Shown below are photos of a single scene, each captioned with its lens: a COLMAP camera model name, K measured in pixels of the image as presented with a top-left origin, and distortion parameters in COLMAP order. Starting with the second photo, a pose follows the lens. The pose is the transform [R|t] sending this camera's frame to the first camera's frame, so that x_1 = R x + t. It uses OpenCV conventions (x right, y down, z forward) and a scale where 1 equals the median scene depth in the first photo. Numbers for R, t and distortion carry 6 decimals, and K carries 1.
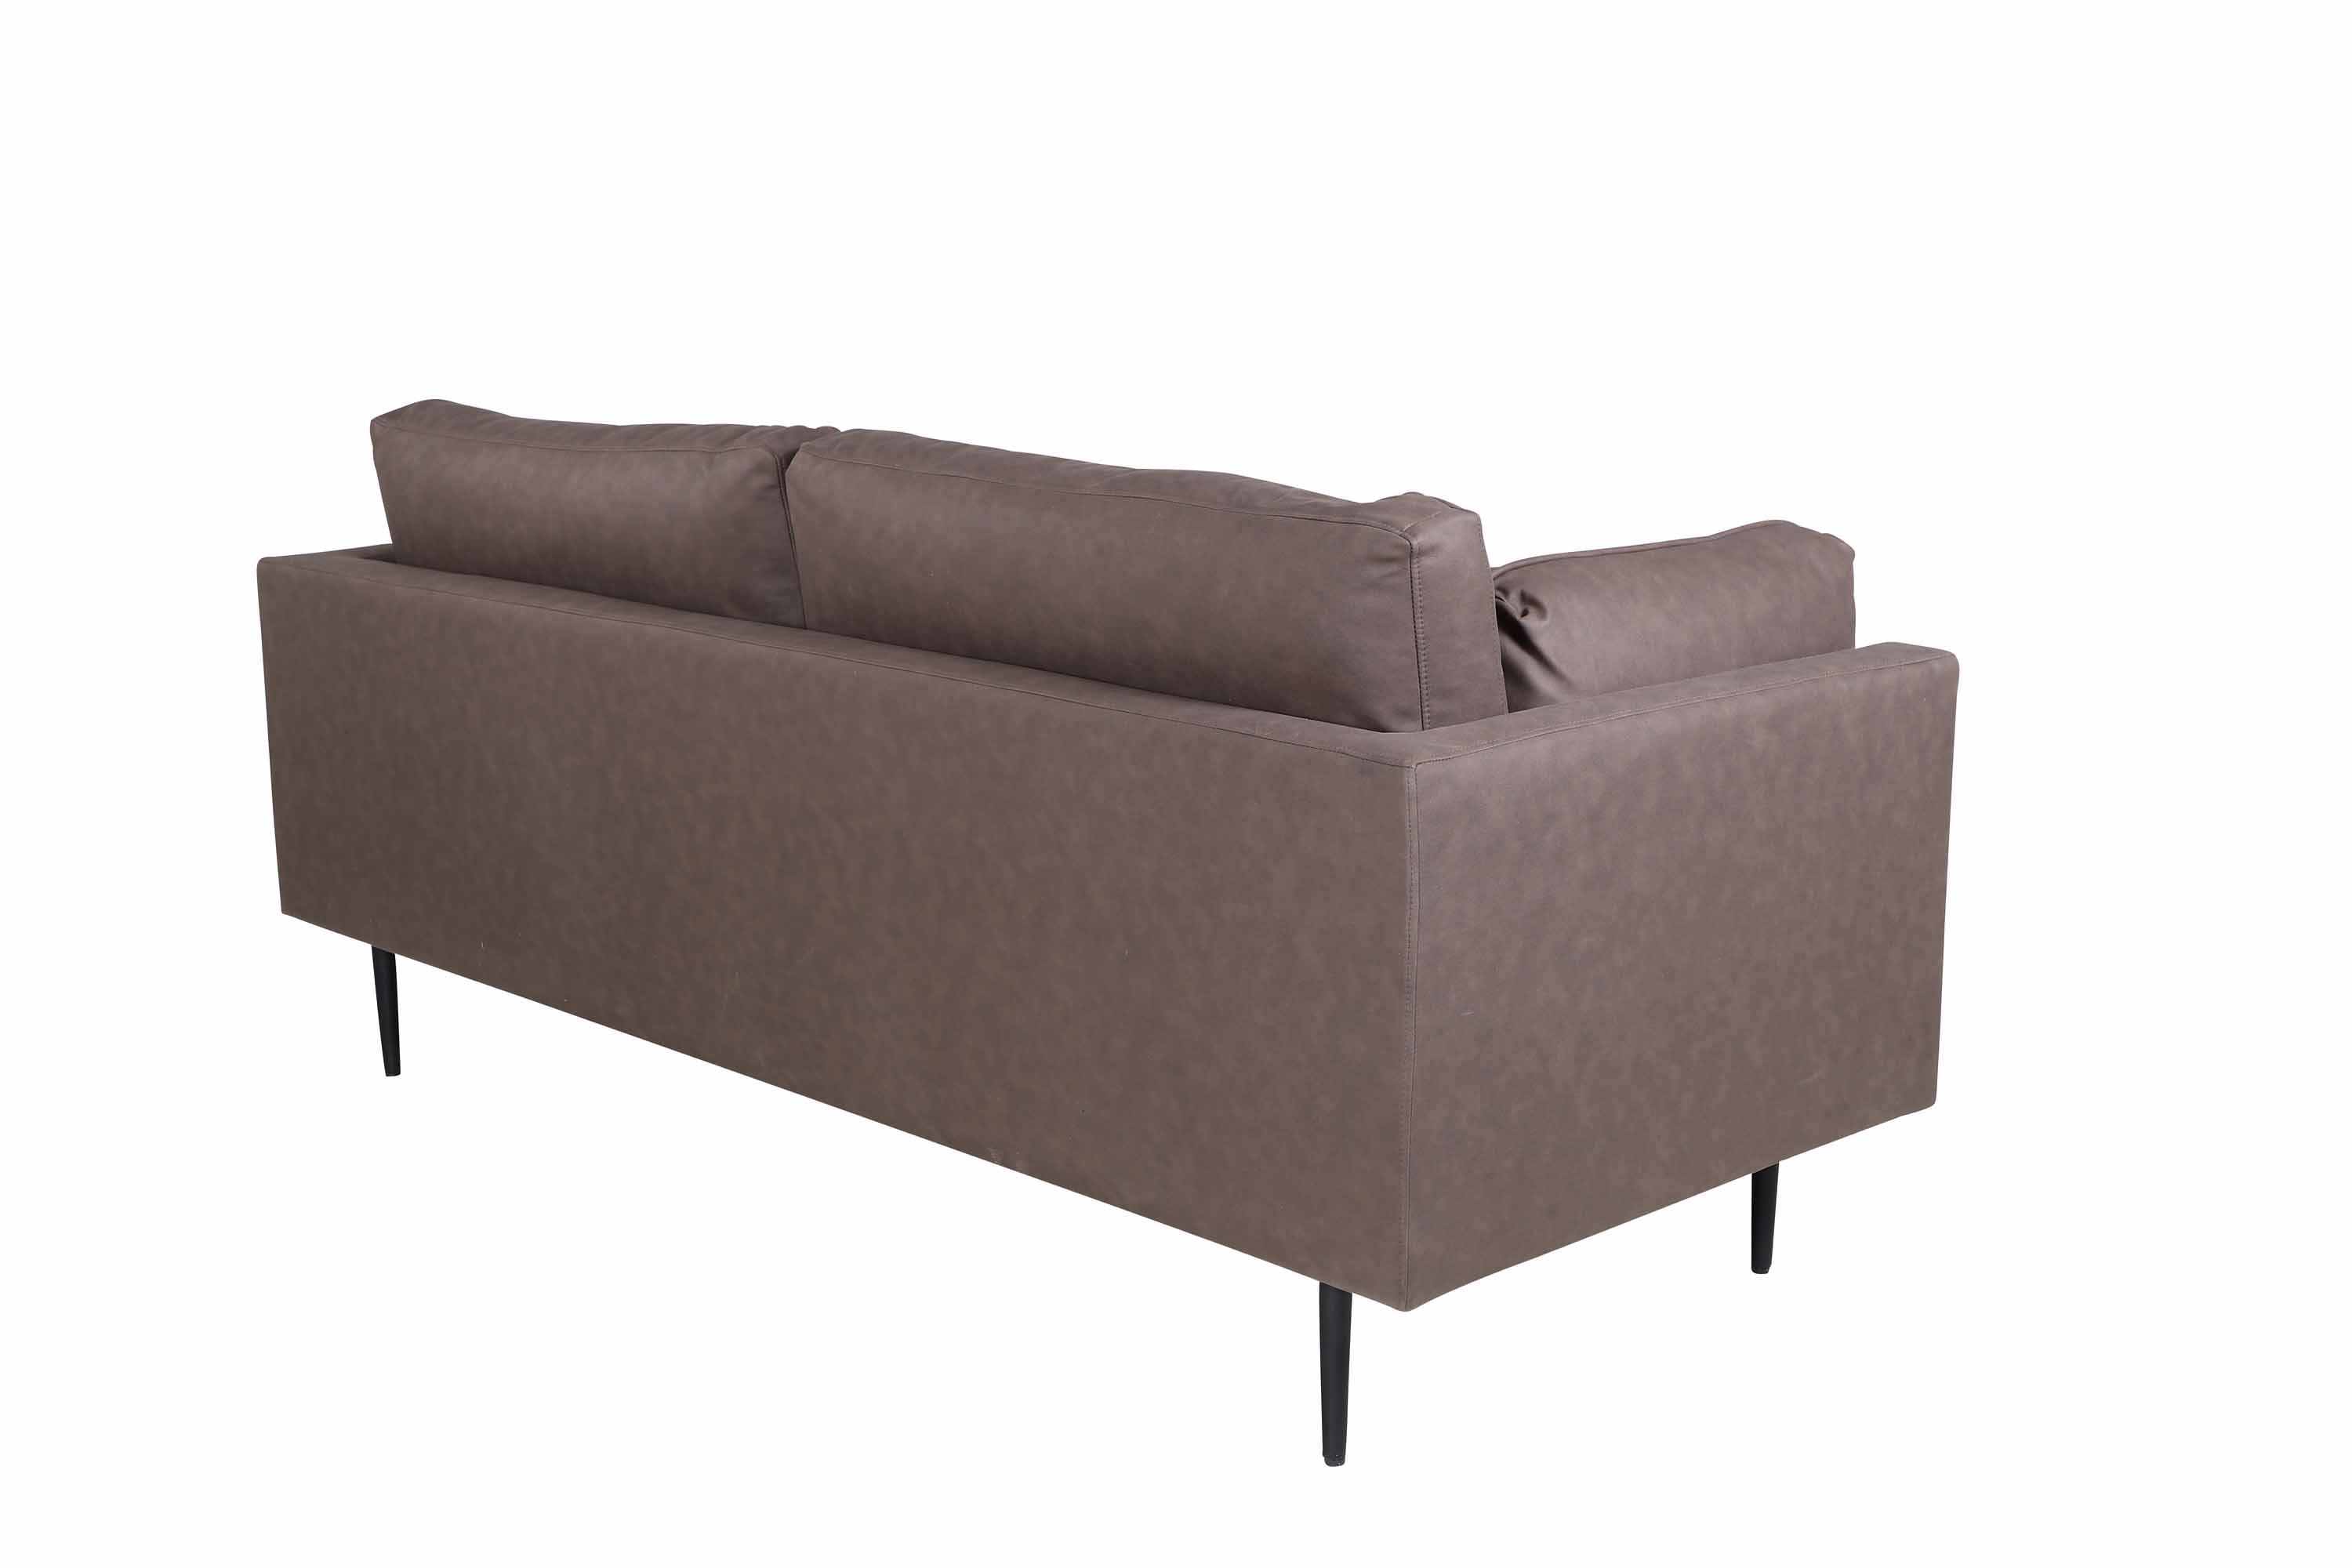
lens RADIAL K [[3088.6, 0, 1171.5], [0, 3088.6, 784.8], [0, 0, 1]] dist [0.068629, 0.000000]
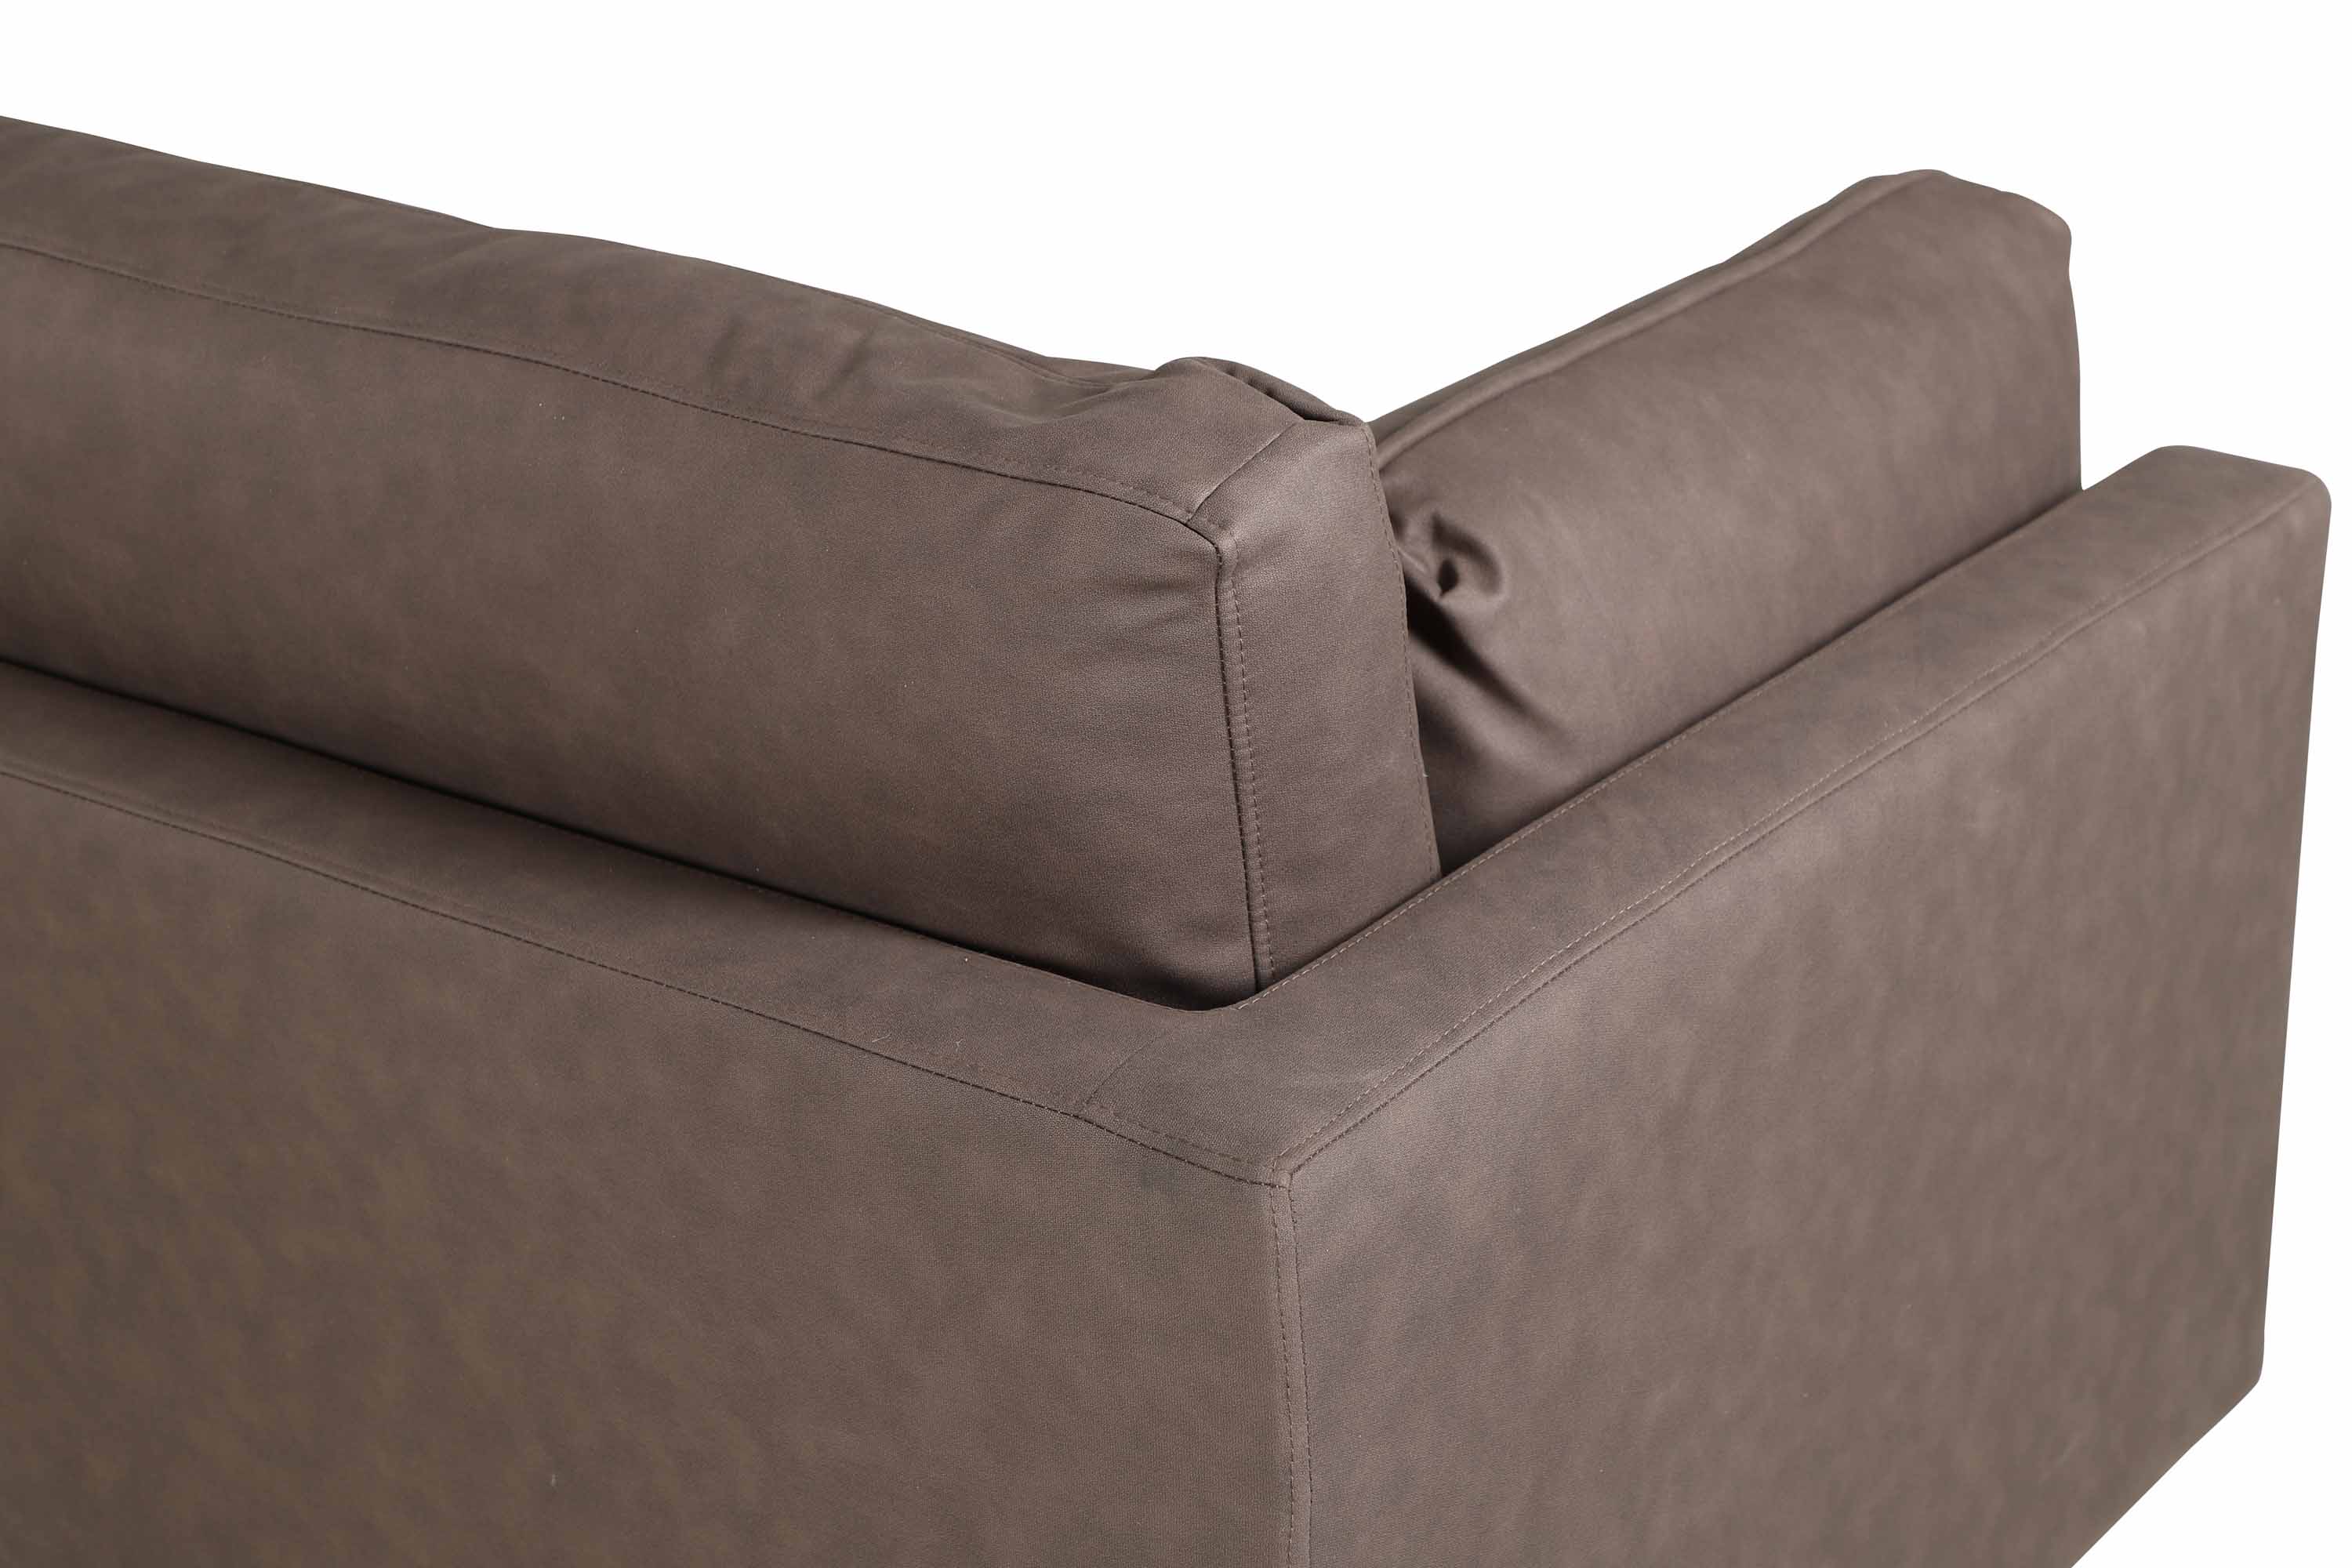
lens RADIAL K [[4483.0, 0, 1177.9], [0, 4483.0, 787.1], [0, 0, 1]] dist [0.026898, 0.000000]
pose [[0.986227, -0.087205, 0.140543, -0.008352], [0.059351, 0.979712, 0.191420, -0.146149], [-0.154385, -0.180442, 0.971394, 0.420022]]
